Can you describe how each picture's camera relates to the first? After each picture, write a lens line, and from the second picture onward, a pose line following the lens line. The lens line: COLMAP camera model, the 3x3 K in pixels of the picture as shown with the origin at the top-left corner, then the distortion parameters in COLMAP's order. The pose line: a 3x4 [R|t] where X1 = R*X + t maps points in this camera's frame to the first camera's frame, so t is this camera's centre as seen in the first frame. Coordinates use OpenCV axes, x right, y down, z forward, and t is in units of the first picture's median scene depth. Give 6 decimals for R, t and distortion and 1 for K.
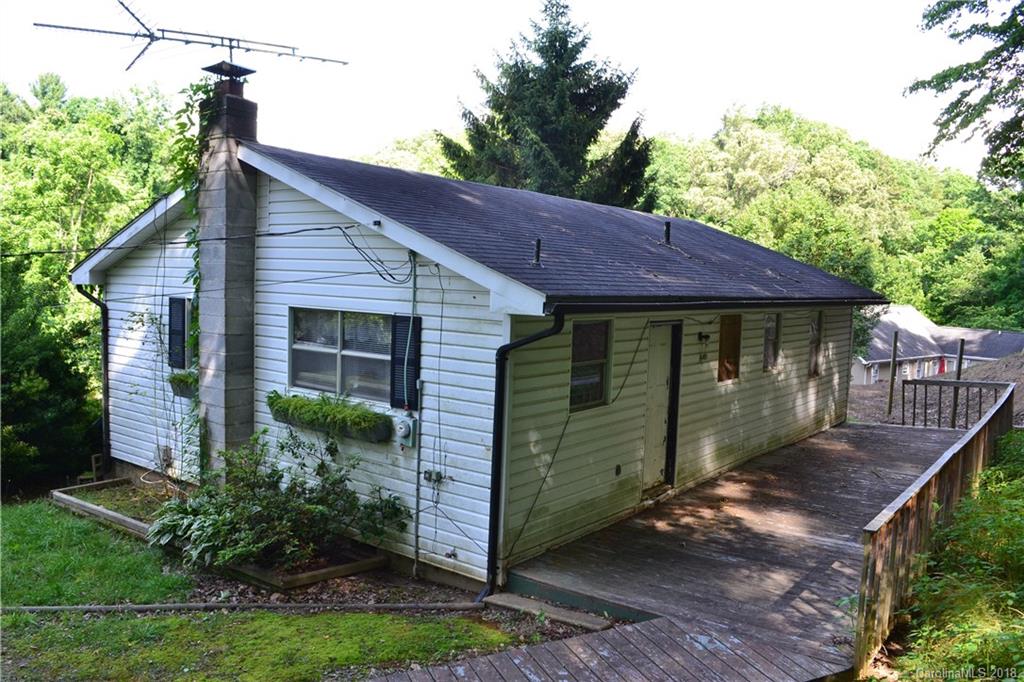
lens RADIAL K [[822.0, 0, 508.6], [0, 822.0, 348.7], [0, 0, 1]] dist [-0.081375, 0.008110]
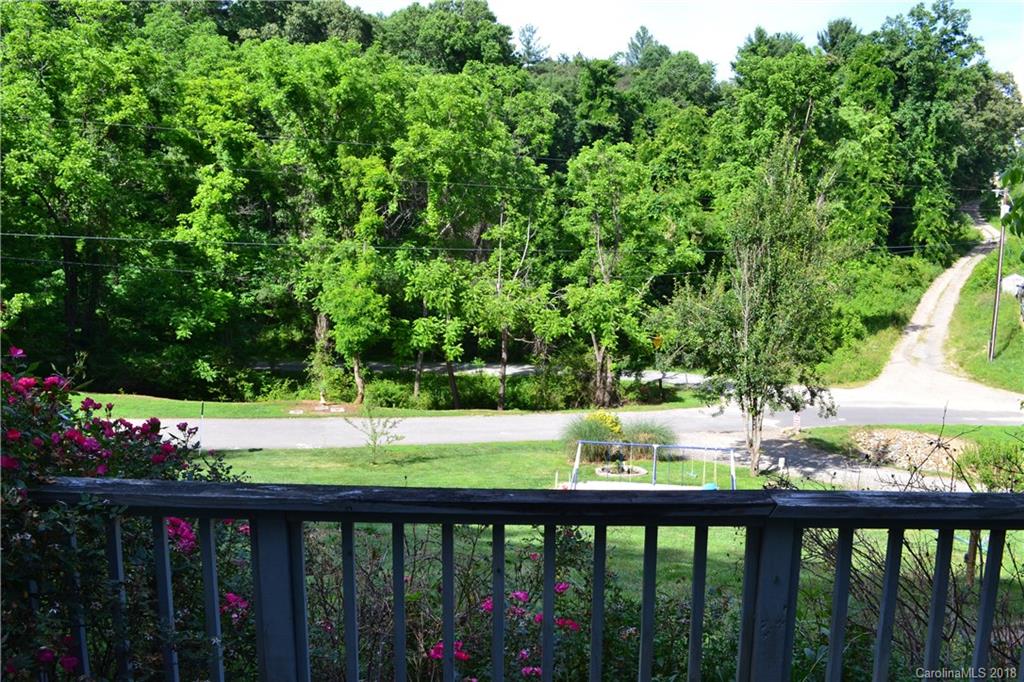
lens RADIAL K [[822.0, 0, 496.1], [0, 822.0, 348.7], [0, 0, 1]] dist [-0.081375, 0.008110]
pose [[0.570010, 0.085893, -0.817136, -0.149170], [-0.056831, 0.996261, 0.065078, -0.062958], [0.819670, 0.009344, 0.572760, 1.533528]]
